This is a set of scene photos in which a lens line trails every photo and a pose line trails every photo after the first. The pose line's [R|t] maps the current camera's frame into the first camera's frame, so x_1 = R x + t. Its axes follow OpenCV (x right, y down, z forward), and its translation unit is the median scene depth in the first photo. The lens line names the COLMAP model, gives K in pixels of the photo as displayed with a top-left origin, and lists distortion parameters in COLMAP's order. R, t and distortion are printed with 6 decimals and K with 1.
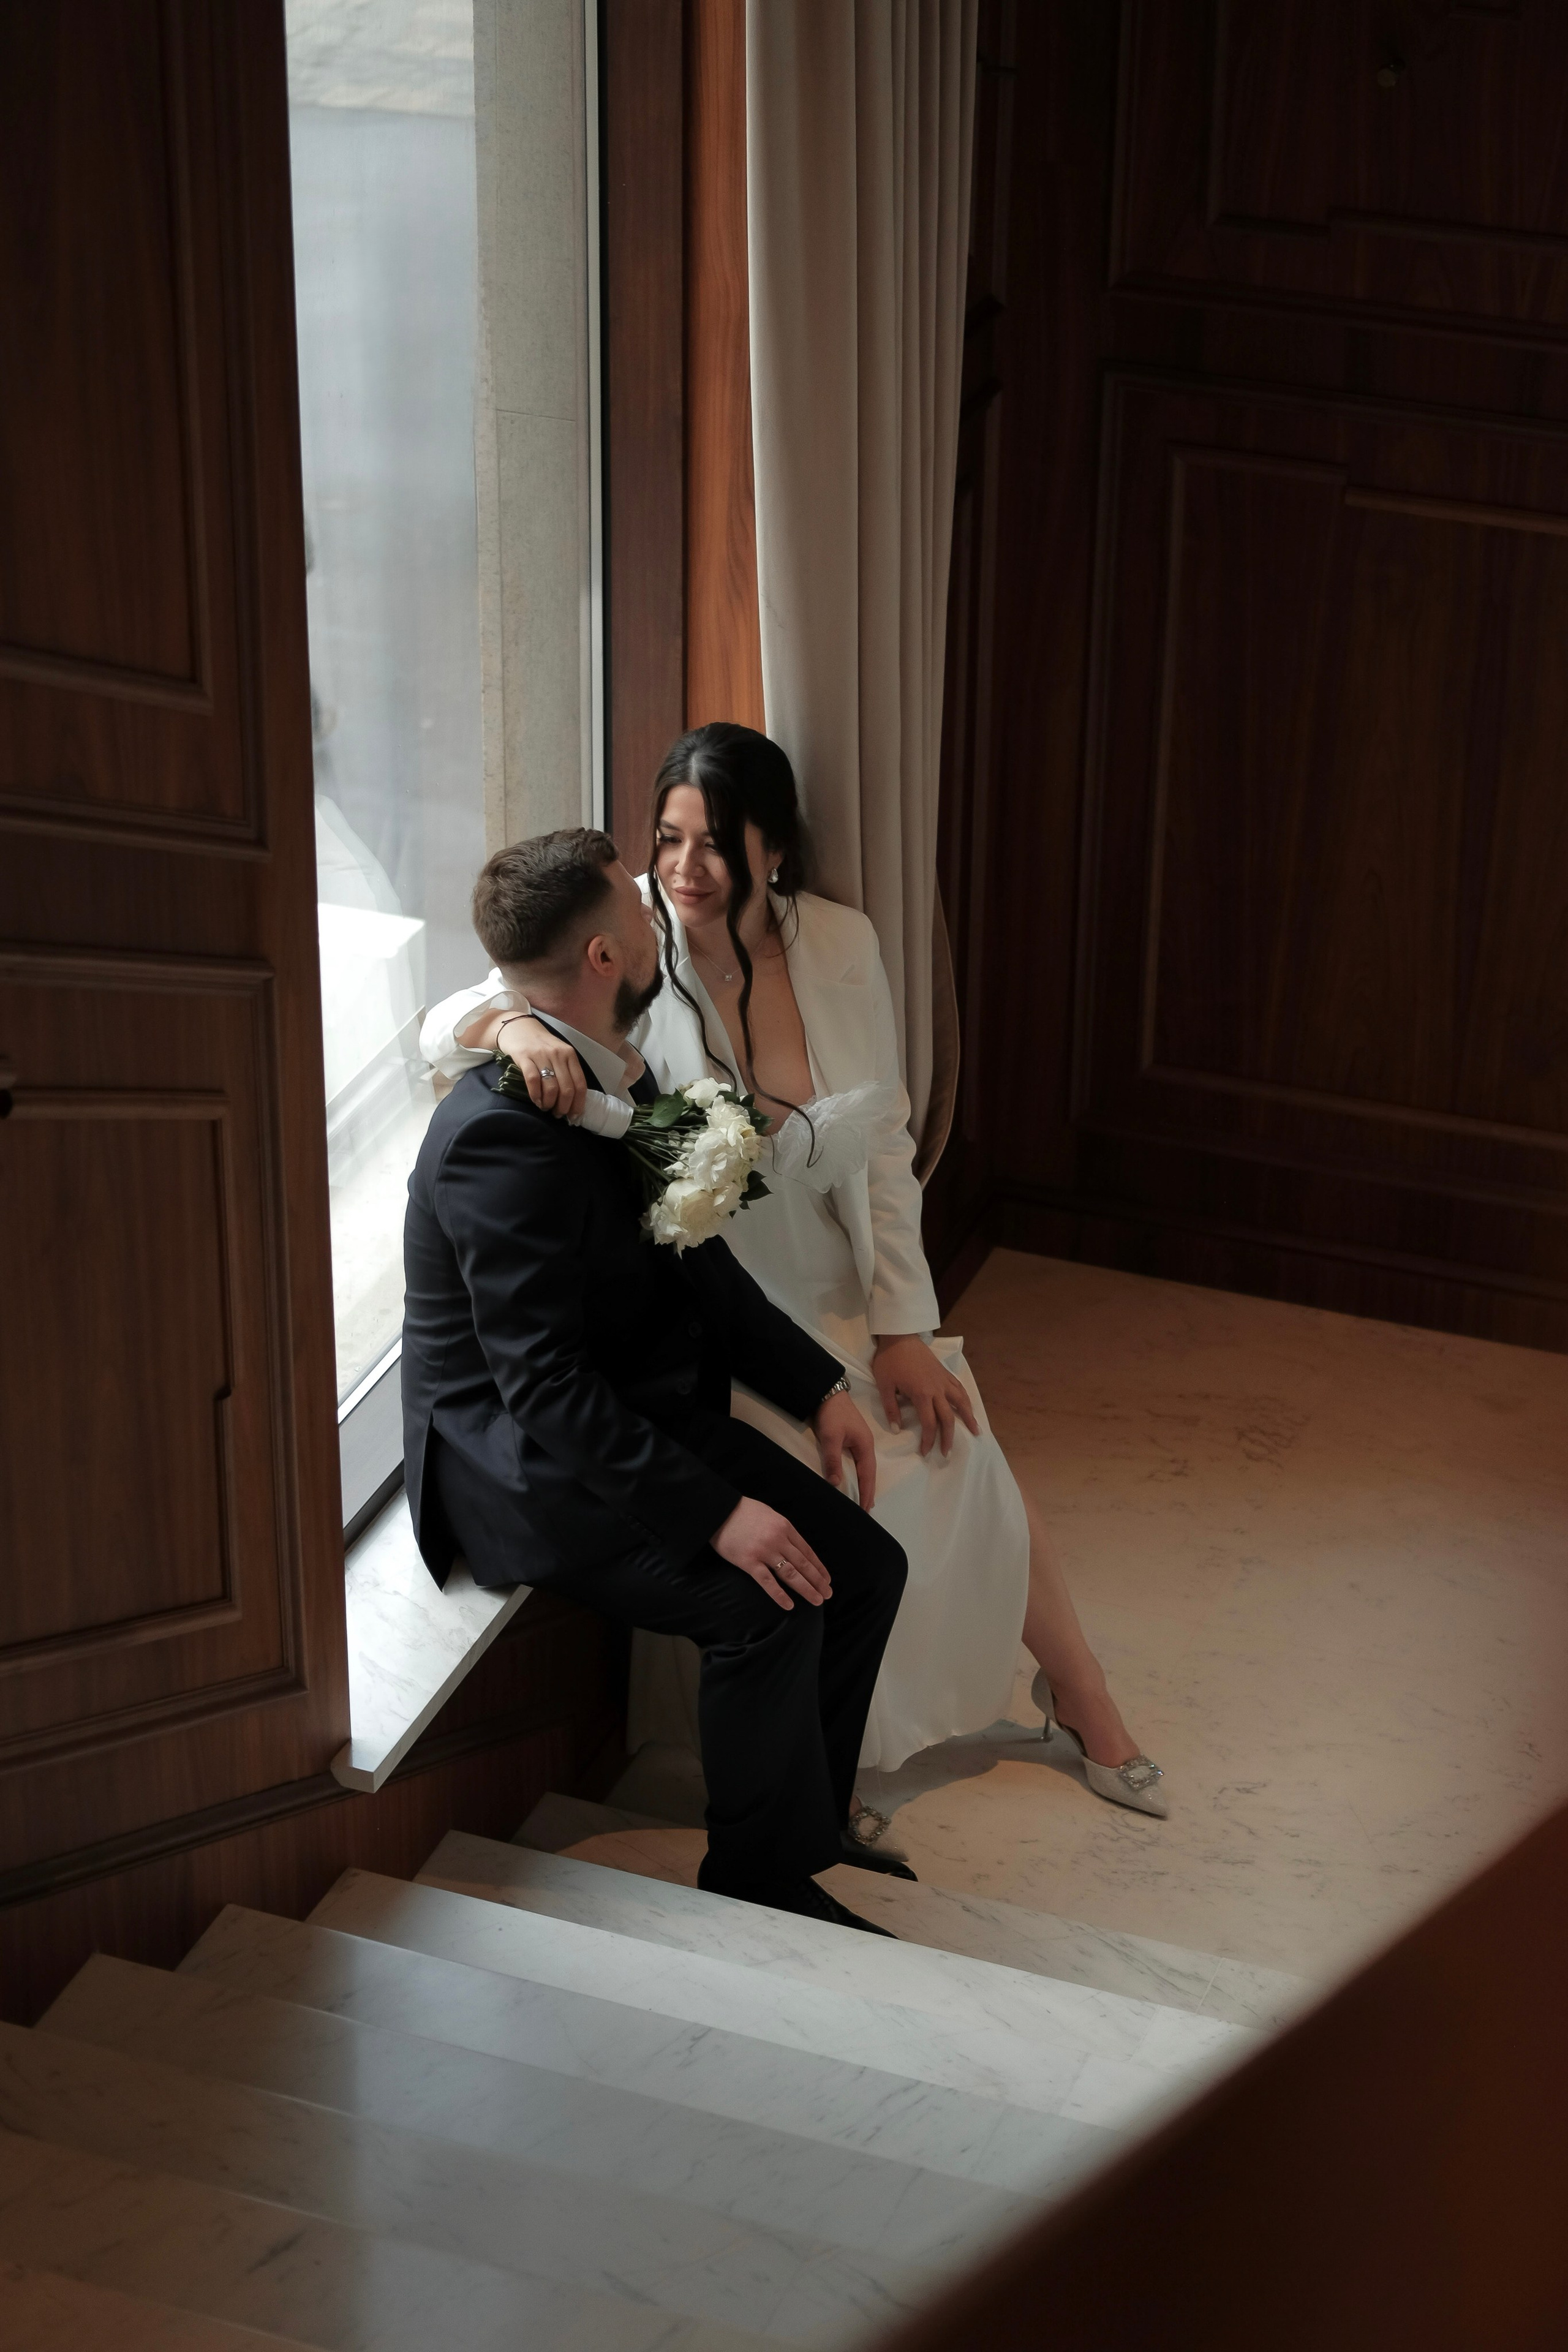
lens RADIAL K [[5170.2, 0, 772.9], [0, 5170.2, 1200.5], [0, 0, 1]] dist [0.222856, 0.000000]
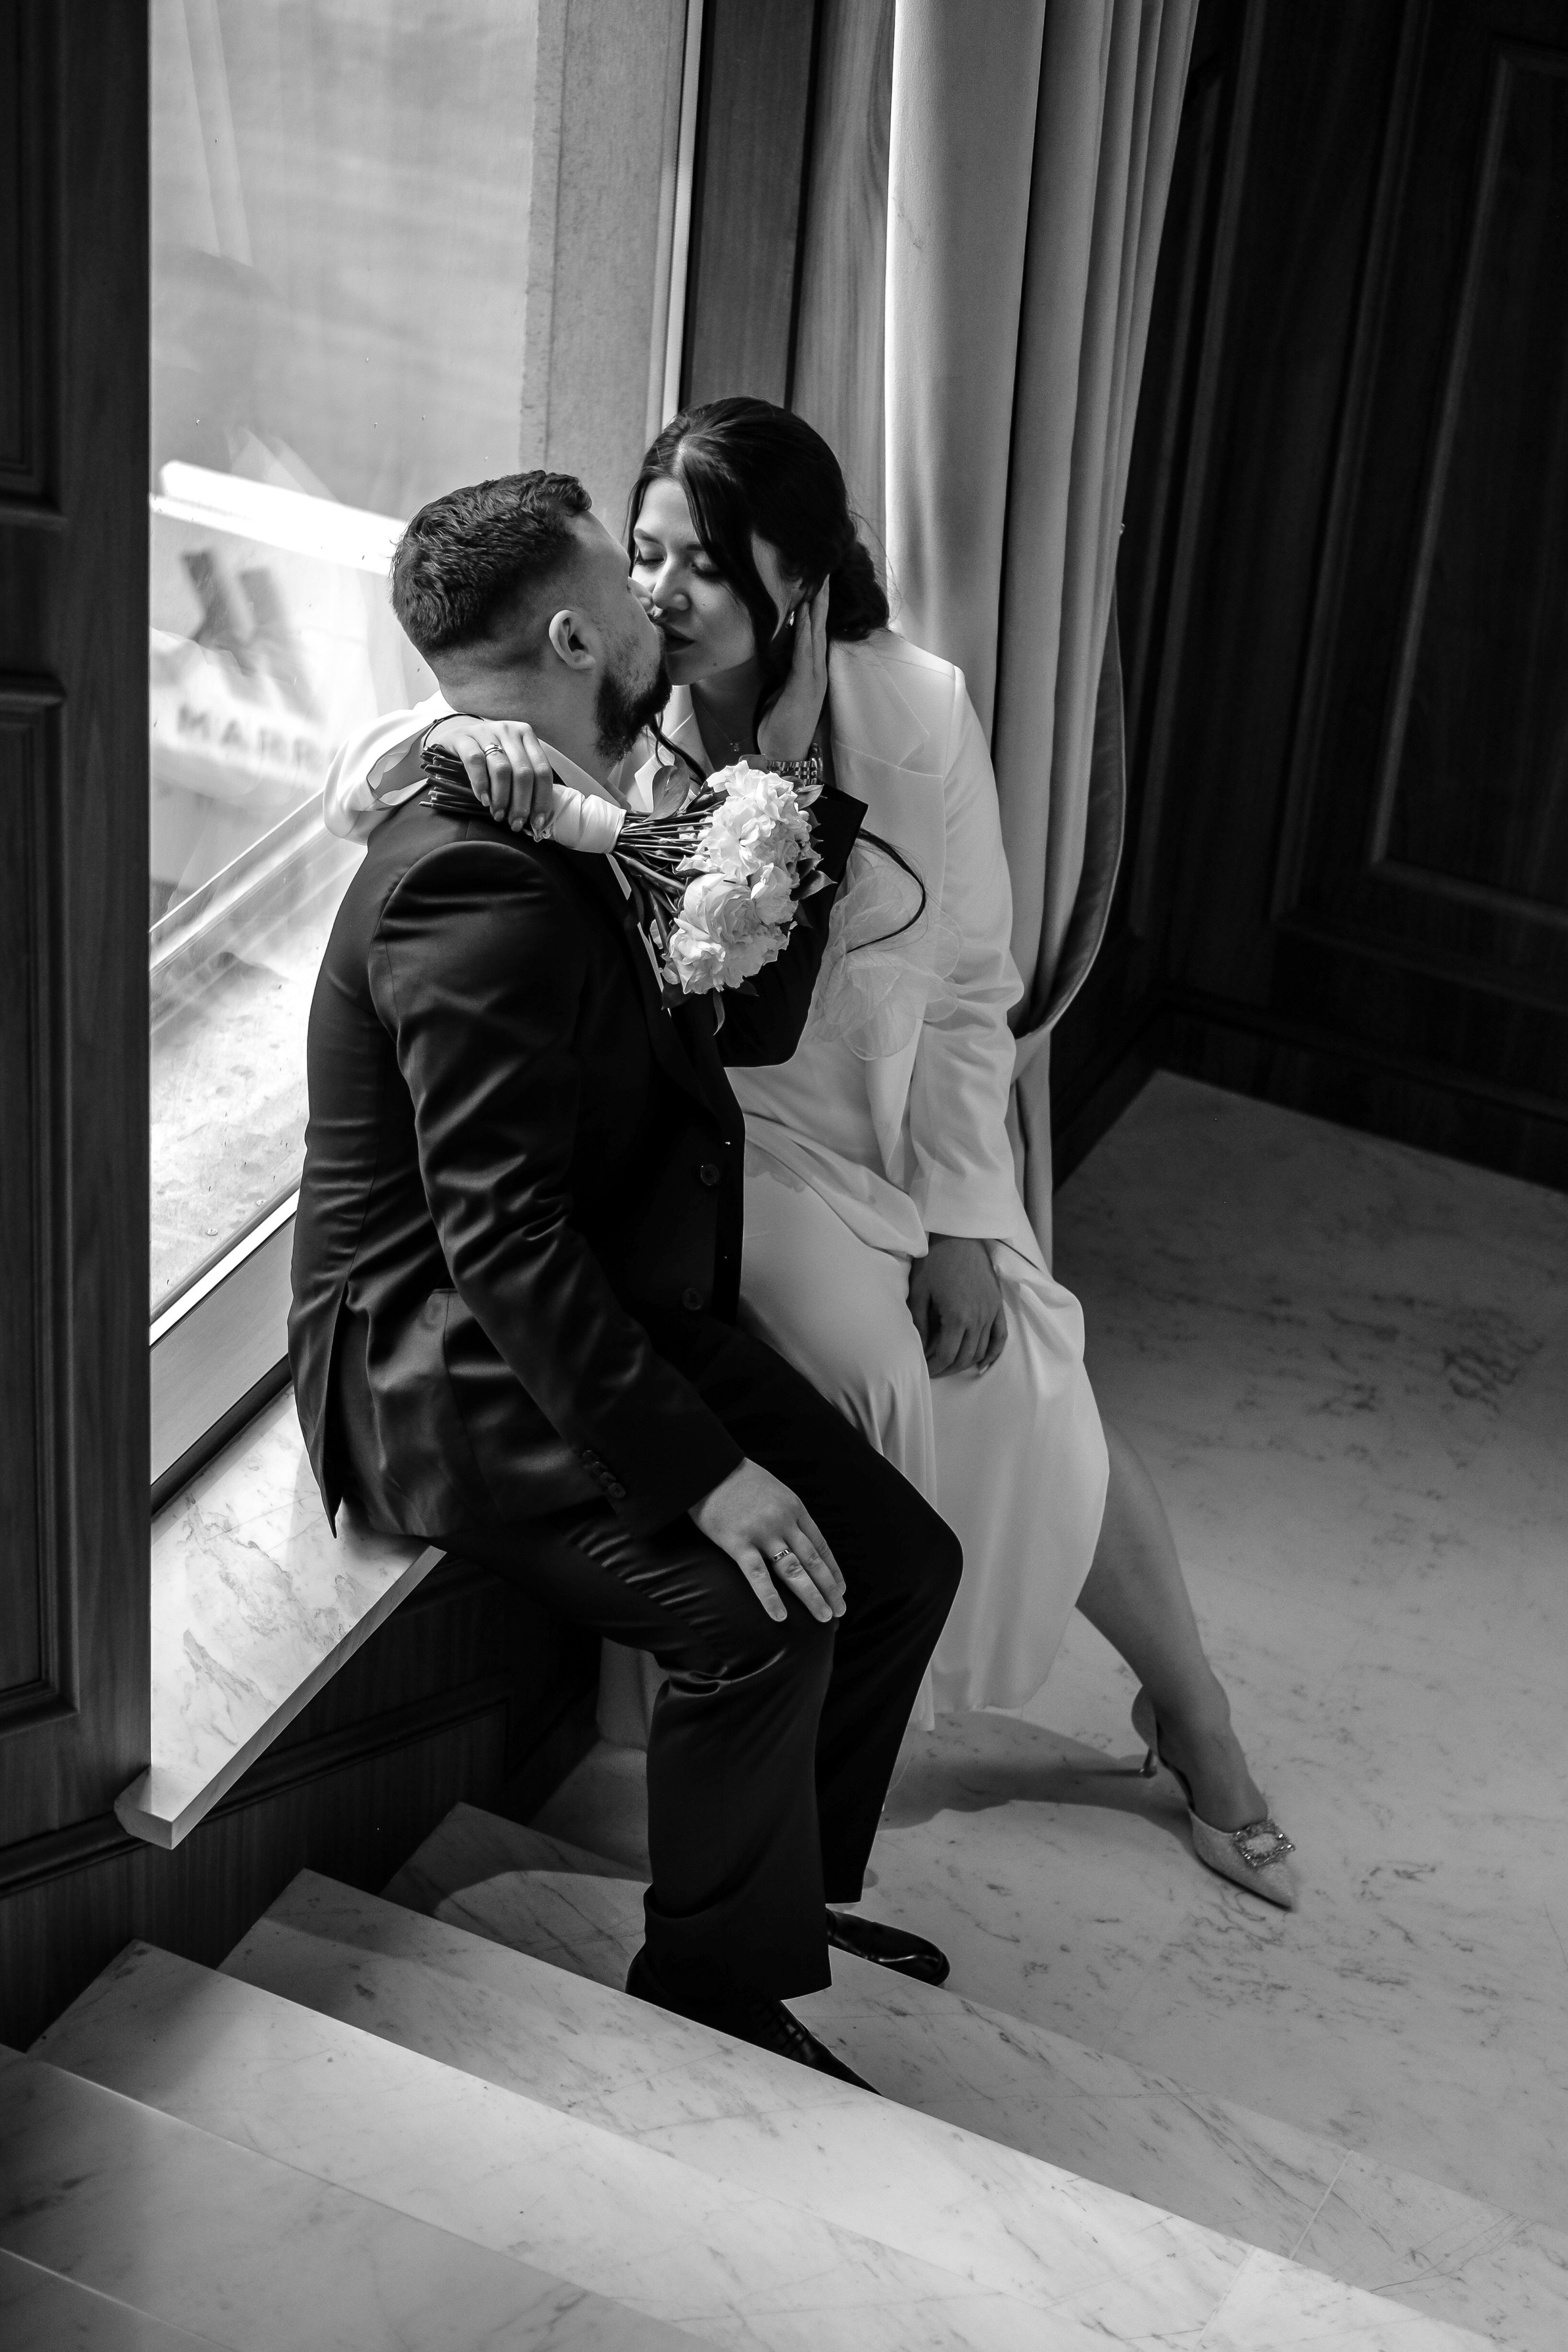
lens RADIAL K [[5170.2, 0, 851.9], [0, 5170.2, 1111.2], [0, 0, 1]] dist [0.222856, 0.000000]
pose [[0.994889, 0.098012, -0.024278, 0.019823], [-0.096352, 0.993411, 0.062053, -0.033823], [0.030200, -0.059397, 0.997778, 0.265559]]
